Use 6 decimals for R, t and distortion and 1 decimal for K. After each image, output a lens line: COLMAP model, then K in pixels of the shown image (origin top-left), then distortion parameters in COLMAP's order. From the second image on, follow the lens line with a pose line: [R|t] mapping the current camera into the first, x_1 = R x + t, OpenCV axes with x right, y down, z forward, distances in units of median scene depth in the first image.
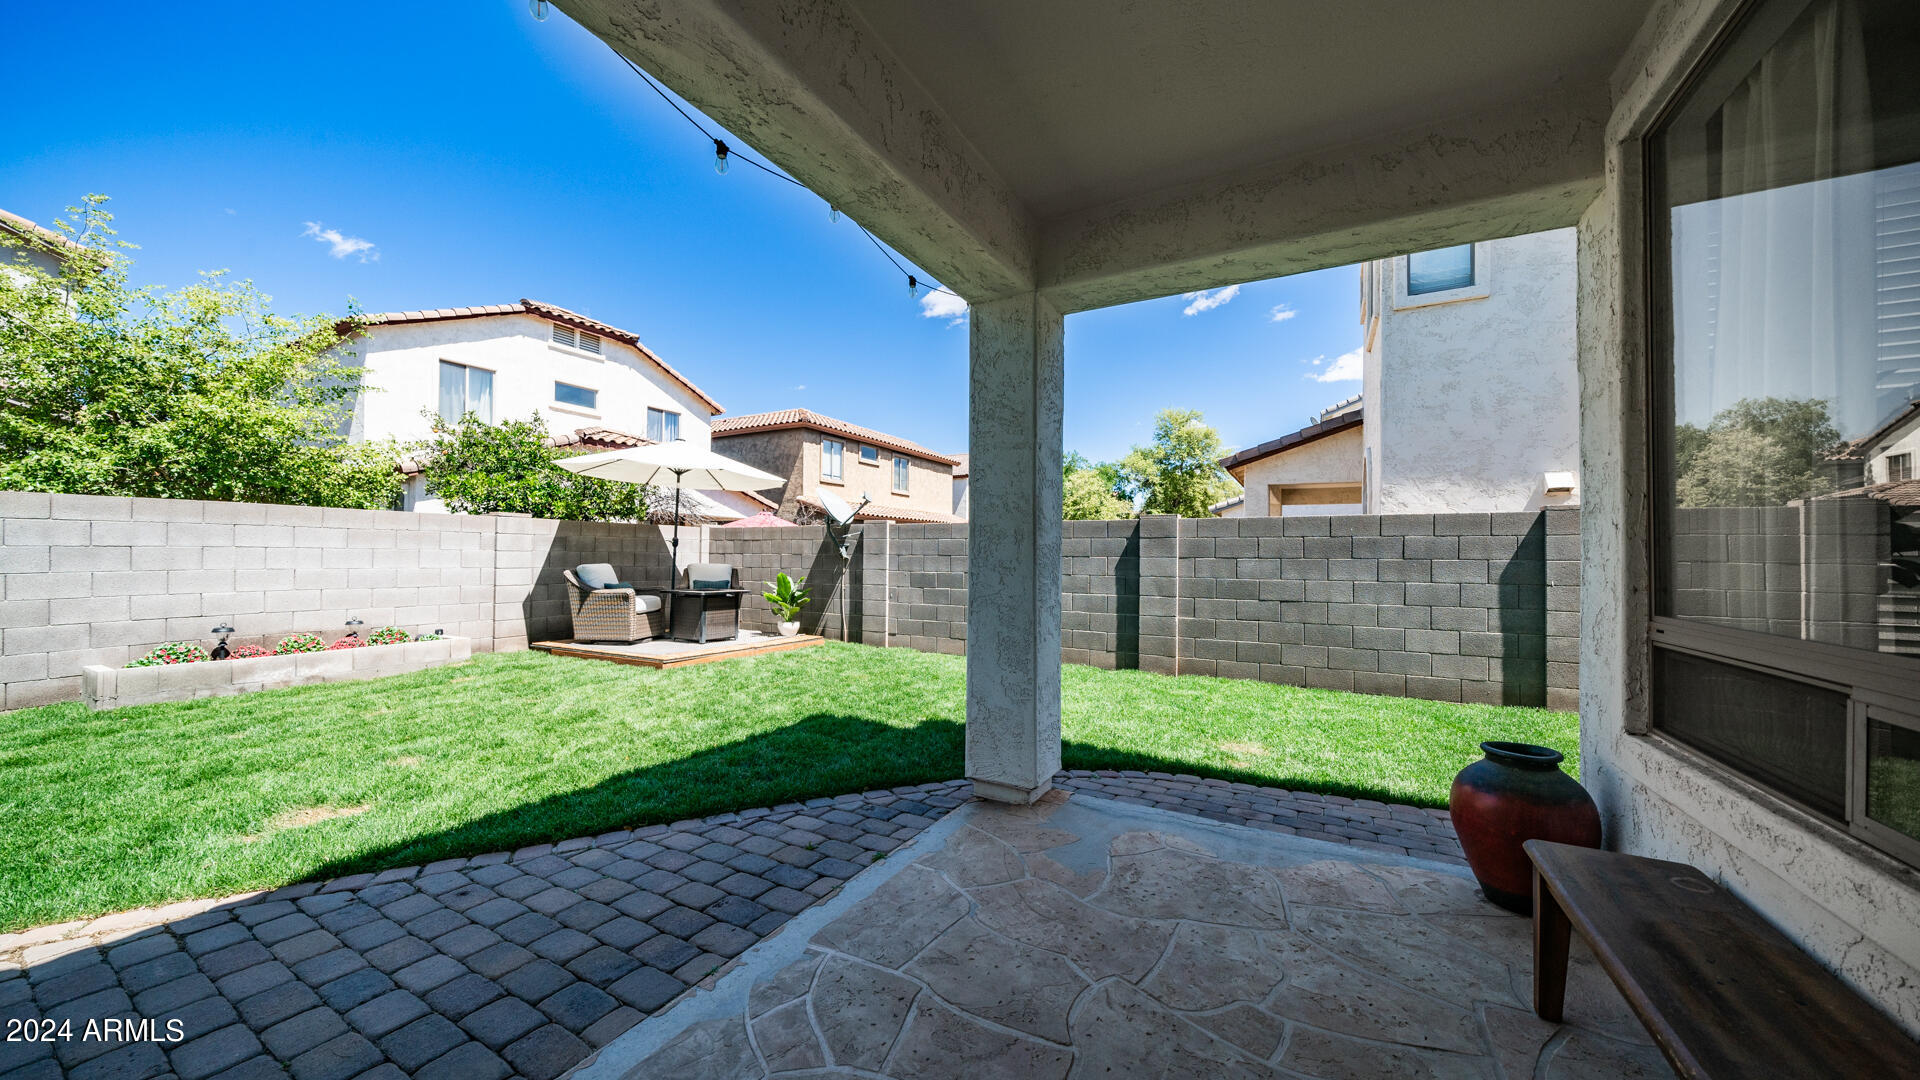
lens RADIAL K [[657.1, 0, 946.2], [0, 657.1, 548.0], [0, 0, 1]] dist [-0.004232, -0.000242]
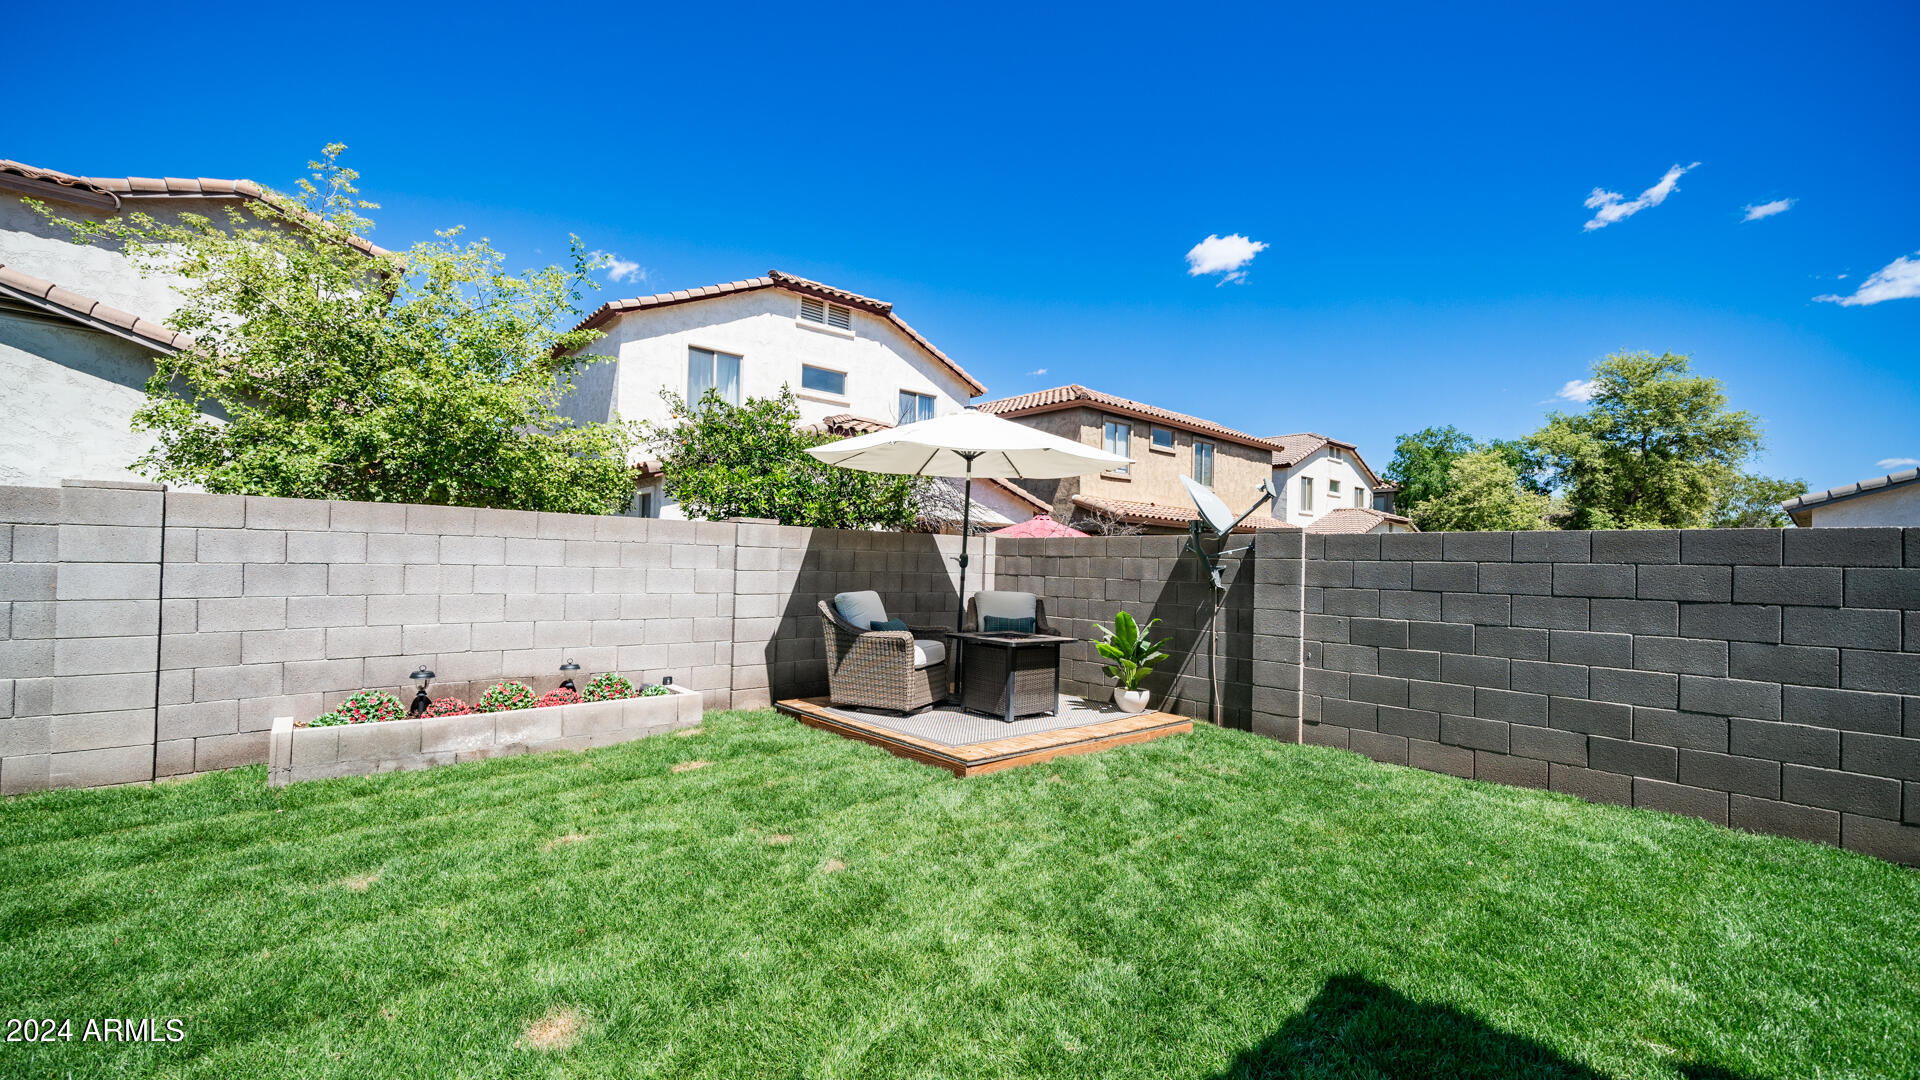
lens RADIAL K [[769.1, 0, 944.8], [0, 769.1, 548.9], [0, 0, 1]] dist [-0.001201, -0.000183]
pose [[0.940638, 0.007756, -0.339322, -0.166023], [-0.011773, 0.999883, -0.009781, -0.012959], [0.339206, 0.013196, 0.940620, 0.255846]]
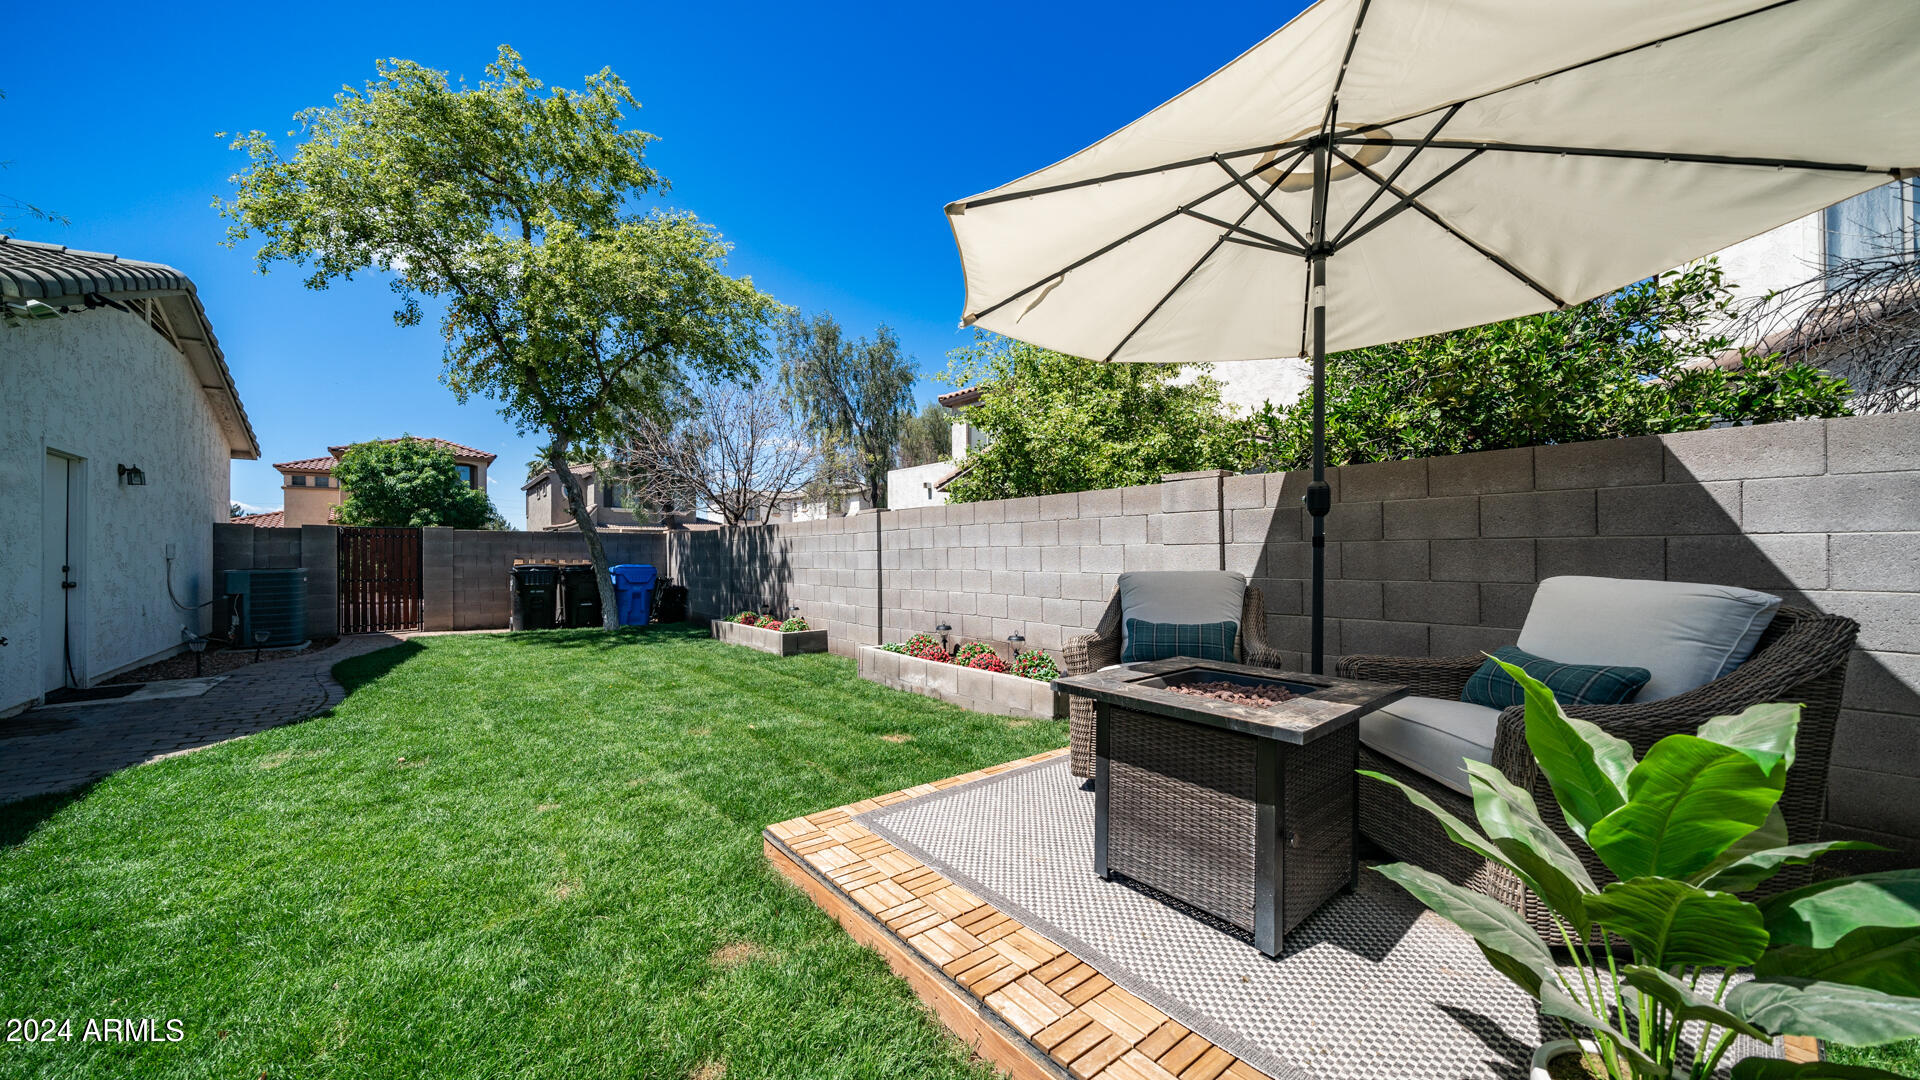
lens RADIAL K [[657.1, 0, 946.2], [0, 657.1, 548.0], [0, 0, 1]] dist [-0.004232, -0.000242]
pose [[-0.362053, -0.018347, -0.931977, -0.091206], [0.013809, 0.999591, -0.025043, 0.017248], [0.932055, -0.021936, -0.361652, 0.965026]]
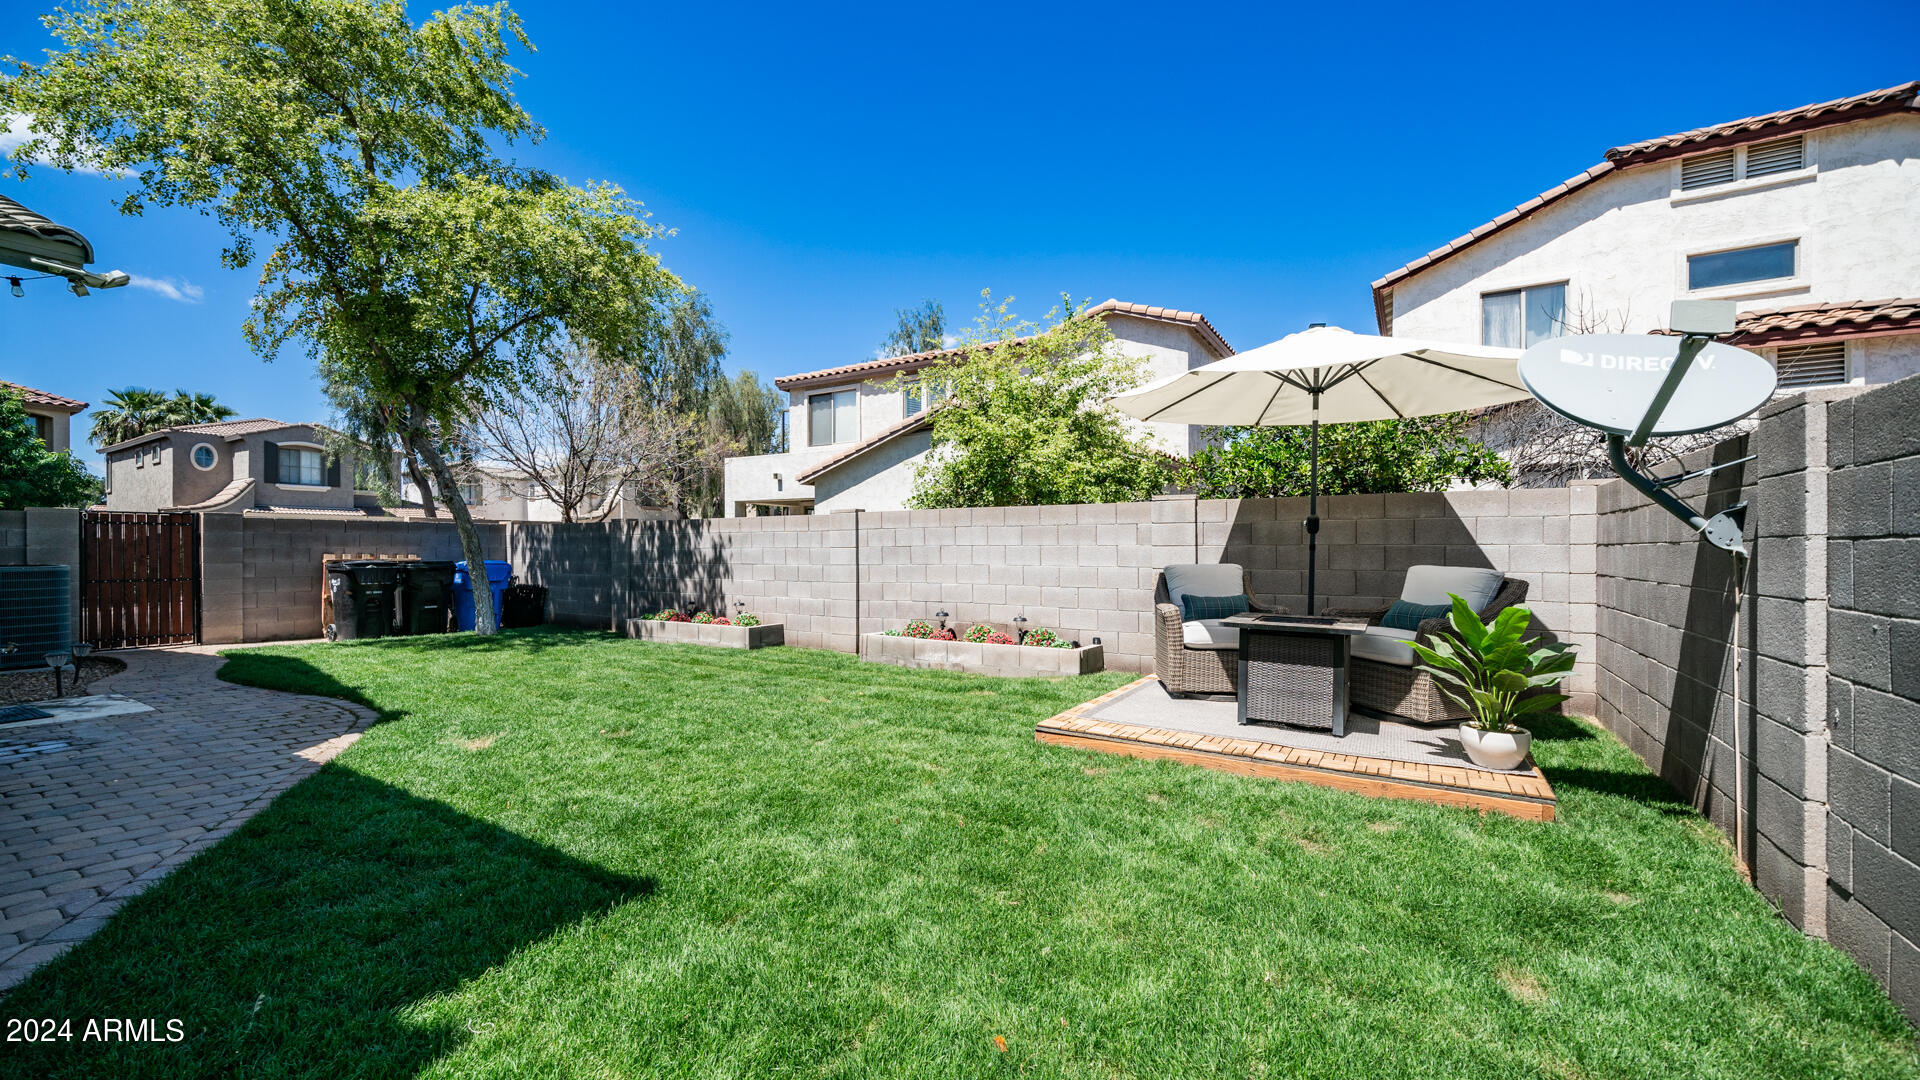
lens RADIAL K [[748.5, 0, 942.4], [0, 748.5, 545.5], [0, 0, 1]] dist [-0.001854, 0.000339]
pose [[-0.042523, -0.015470, -0.998976, 0.199693], [0.013096, 0.999786, -0.016040, 0.013733], [0.999010, -0.013765, -0.042311, 0.739458]]
